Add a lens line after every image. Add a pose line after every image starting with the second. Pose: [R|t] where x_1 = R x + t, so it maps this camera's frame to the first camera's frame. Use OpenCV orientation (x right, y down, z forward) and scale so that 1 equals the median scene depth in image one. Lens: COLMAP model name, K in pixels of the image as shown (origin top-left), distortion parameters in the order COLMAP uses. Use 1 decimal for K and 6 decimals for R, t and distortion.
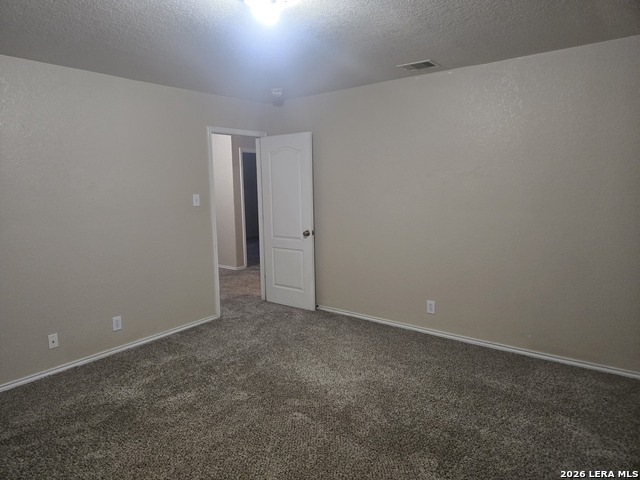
lens RADIAL K [[435.8, 0, 322.8], [0, 435.8, 236.7], [0, 0, 1]] dist [0.085956, -0.084291]
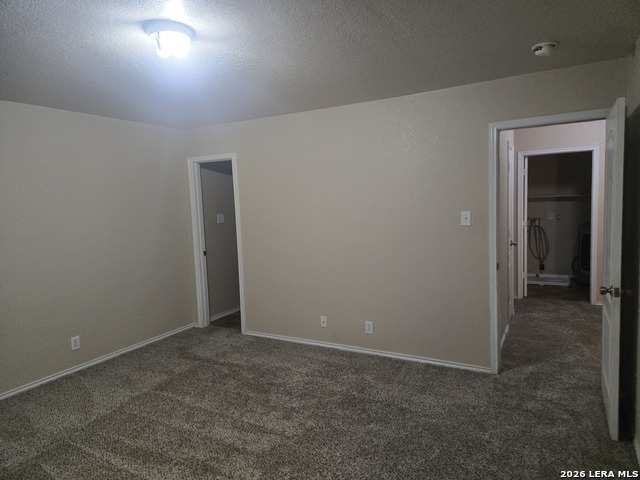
lens RADIAL K [[435.8, 0, 322.8], [0, 435.8, 236.7], [0, 0, 1]] dist [0.085956, -0.084291]
pose [[0.118768, 0.092846, -0.988572, 0.546930], [-0.095104, 0.992105, 0.081752, -0.100130], [0.988357, 0.084308, 0.126661, 0.701916]]
